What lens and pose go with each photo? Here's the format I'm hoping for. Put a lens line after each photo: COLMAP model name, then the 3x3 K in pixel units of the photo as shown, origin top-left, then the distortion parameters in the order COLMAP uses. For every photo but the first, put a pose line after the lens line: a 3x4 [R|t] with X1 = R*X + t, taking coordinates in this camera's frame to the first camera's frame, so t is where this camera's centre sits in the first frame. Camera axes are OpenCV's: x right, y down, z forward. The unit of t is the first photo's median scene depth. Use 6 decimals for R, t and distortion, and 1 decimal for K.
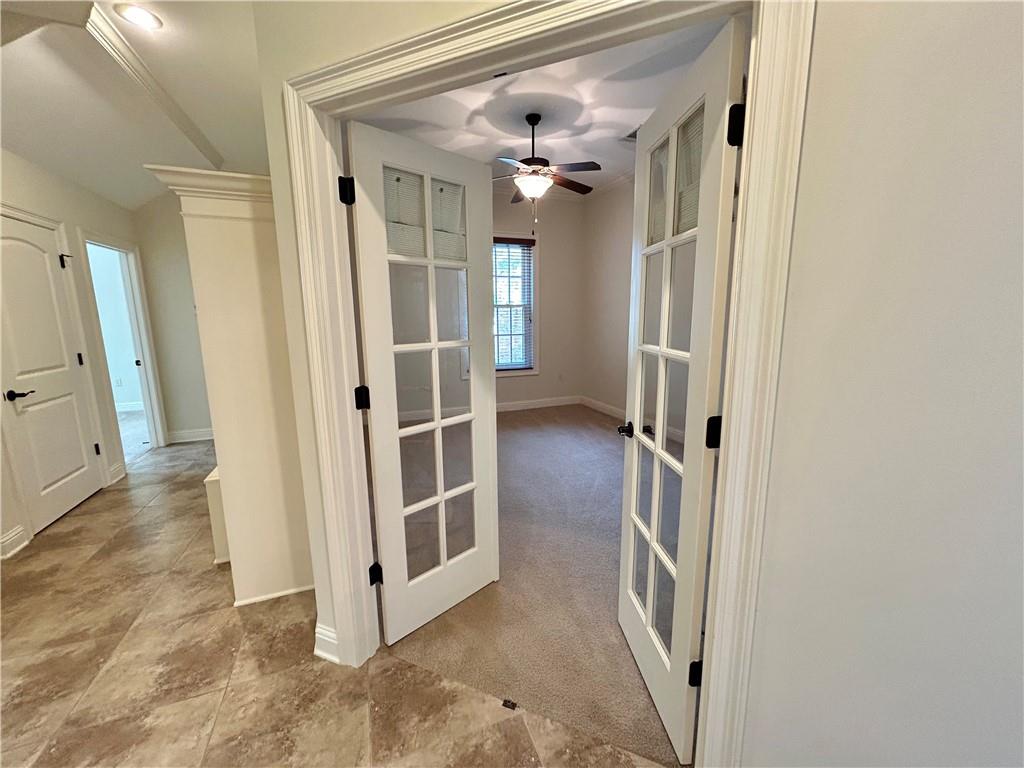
lens RADIAL K [[412.5, 0, 512.0], [0, 412.5, 384.0], [0, 0, 1]] dist [-0.010052, 0.006089]
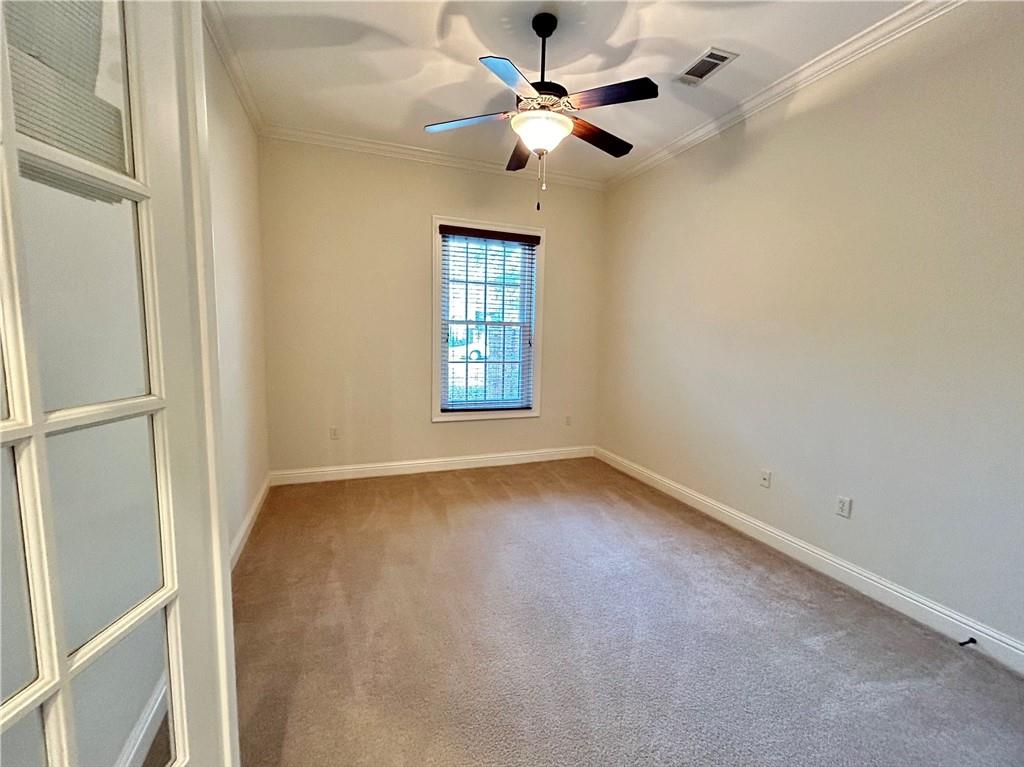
lens RADIAL K [[412.5, 0, 512.0], [0, 412.5, 383.5], [0, 0, 1]] dist [-0.010052, 0.006089]
pose [[0.999419, 0.034019, 0.001849, 0.017651], [-0.033890, 0.998258, -0.048294, -0.063490], [-0.003489, 0.048203, 0.998831, 0.362000]]
